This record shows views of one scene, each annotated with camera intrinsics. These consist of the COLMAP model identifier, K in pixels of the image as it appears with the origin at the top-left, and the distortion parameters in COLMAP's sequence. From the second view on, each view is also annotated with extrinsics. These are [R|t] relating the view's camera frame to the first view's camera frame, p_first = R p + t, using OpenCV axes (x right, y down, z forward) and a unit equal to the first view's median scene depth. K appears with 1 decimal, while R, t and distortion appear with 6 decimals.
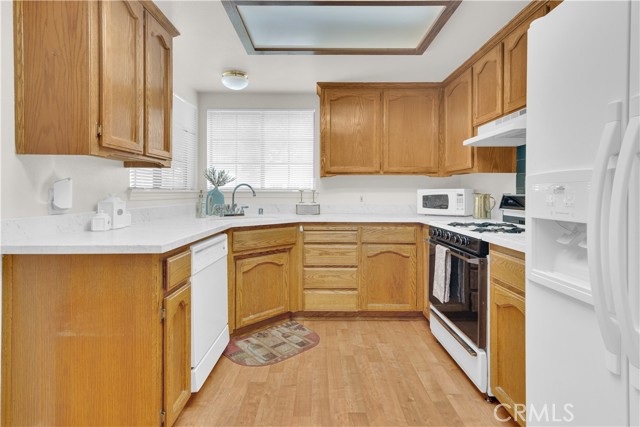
lens RADIAL K [[333.3, 0, 318.5], [0, 333.3, 185.6], [0, 0, 1]] dist [0.022440, -0.000287]
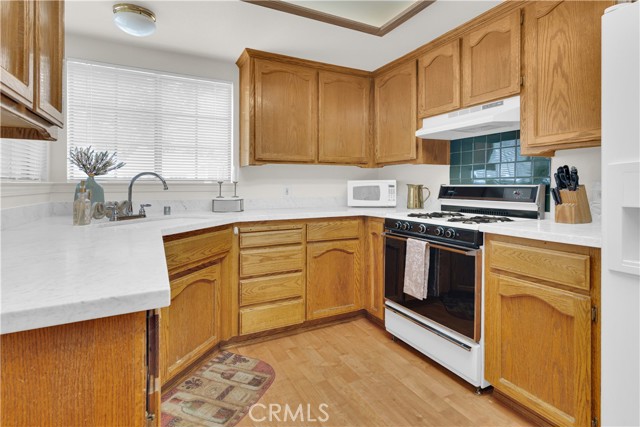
lens RADIAL K [[330.0, 0, 314.8], [0, 330.0, 178.1], [0, 0, 1]] dist [0.018774, -0.000077]
pose [[0.886994, 0.004904, 0.461755, -0.249252], [-0.004719, 0.999988, -0.001556, 0.007184], [-0.461757, -0.000799, 0.887006, 0.232777]]
